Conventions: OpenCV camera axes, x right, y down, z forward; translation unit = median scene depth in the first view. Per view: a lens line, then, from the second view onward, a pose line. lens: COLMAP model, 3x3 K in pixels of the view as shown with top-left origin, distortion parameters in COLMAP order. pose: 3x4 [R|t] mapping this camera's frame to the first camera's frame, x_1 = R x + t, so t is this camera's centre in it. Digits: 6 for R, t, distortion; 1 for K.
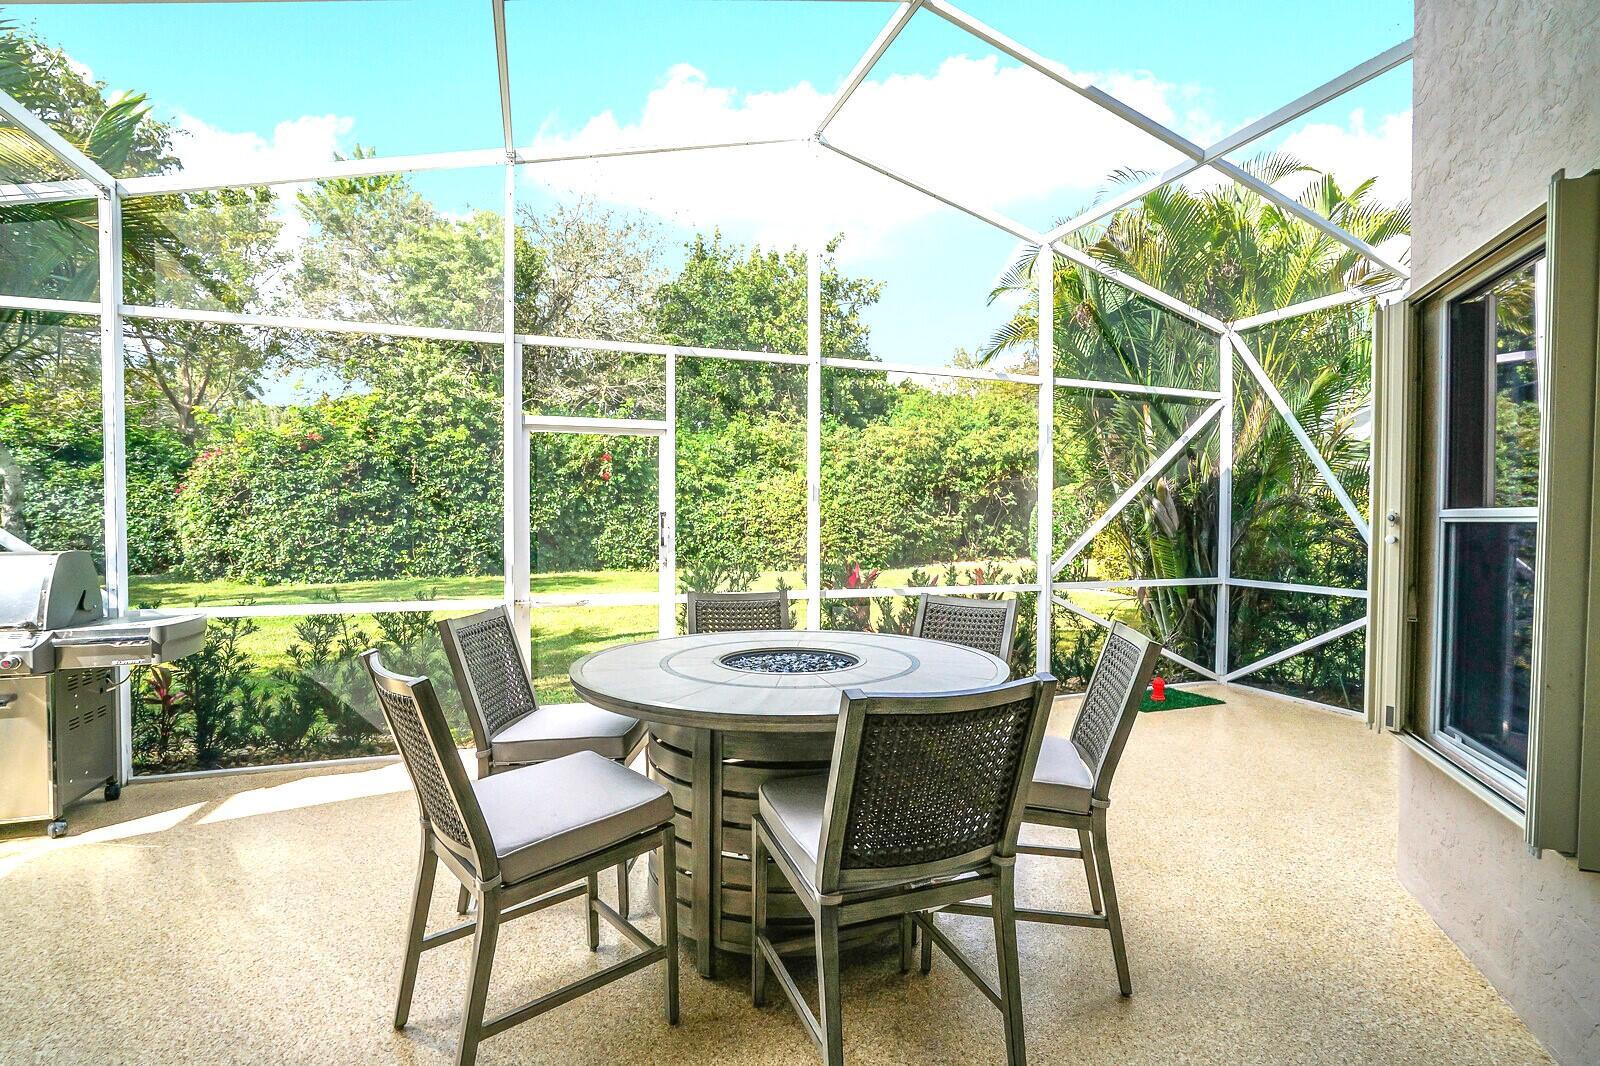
lens RADIAL K [[759.5, 0, 790.9], [0, 759.5, 533.0], [0, 0, 1]] dist [-0.054272, 0.000915]
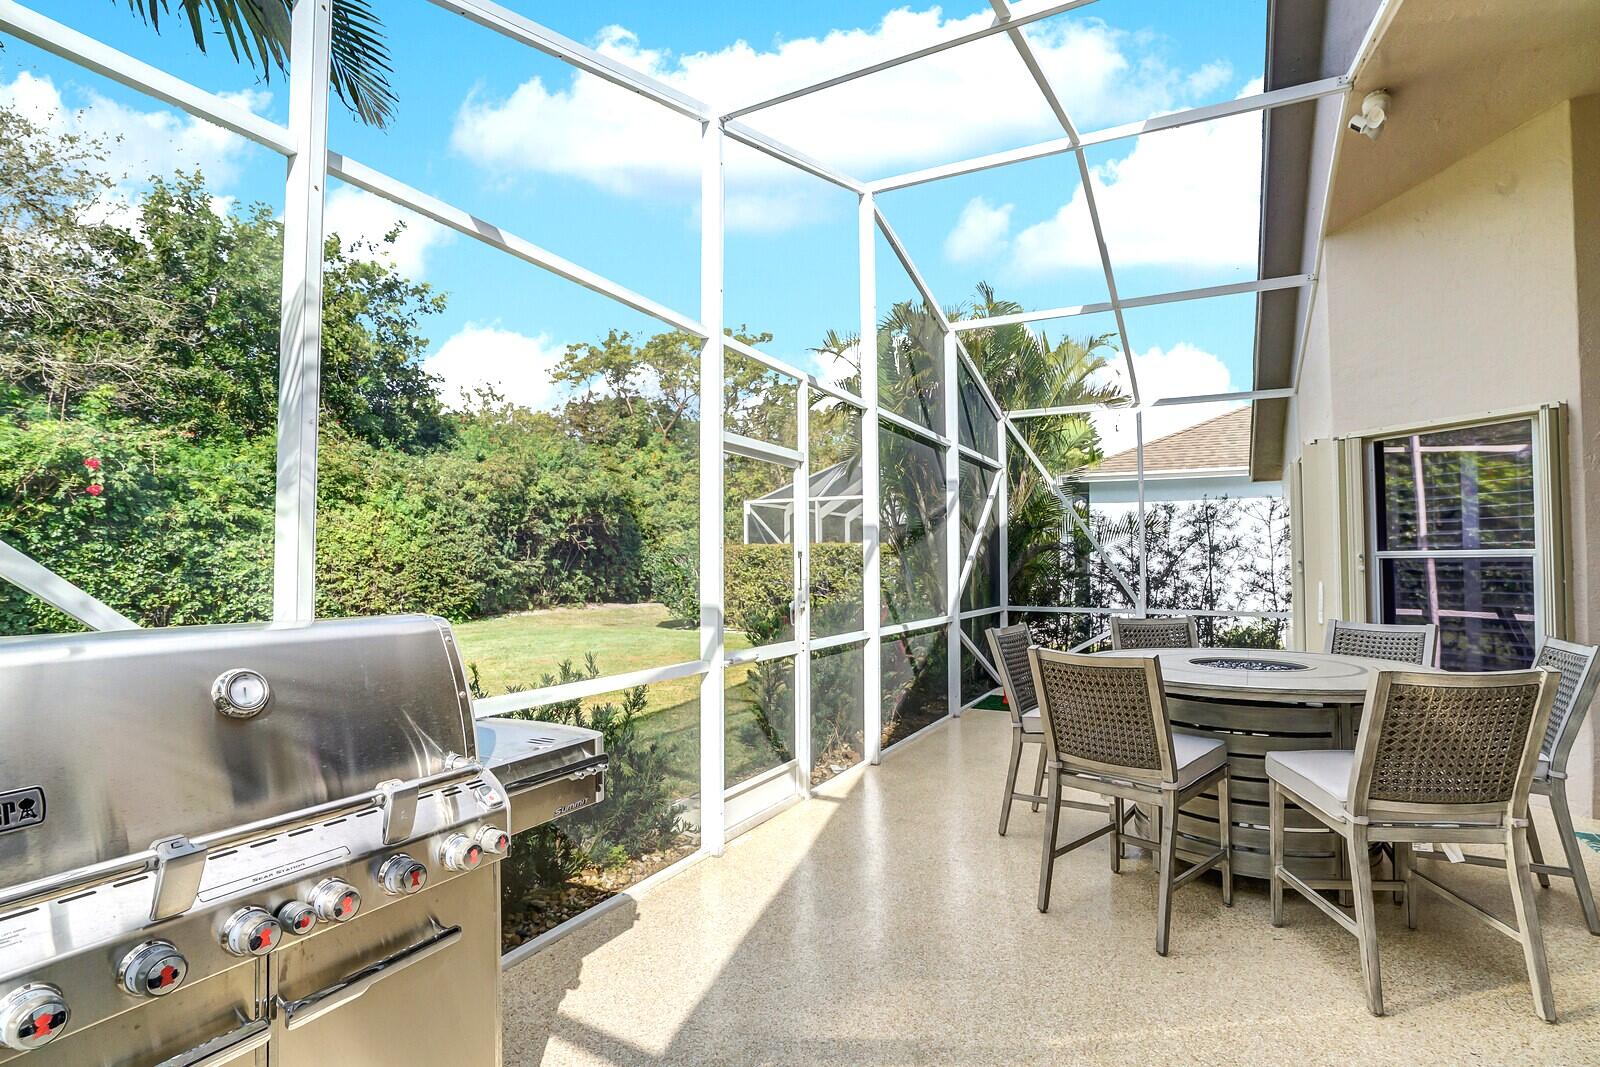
lens RADIAL K [[798.3, 0, 792.5], [0, 798.3, 541.2], [0, 0, 1]] dist [-0.025080, 0.000751]
pose [[0.736778, 0.017152, 0.675917, -0.226704], [0.015983, 0.998957, -0.042771, 0.000270], [-0.675946, 0.042317, 0.735736, 0.078974]]
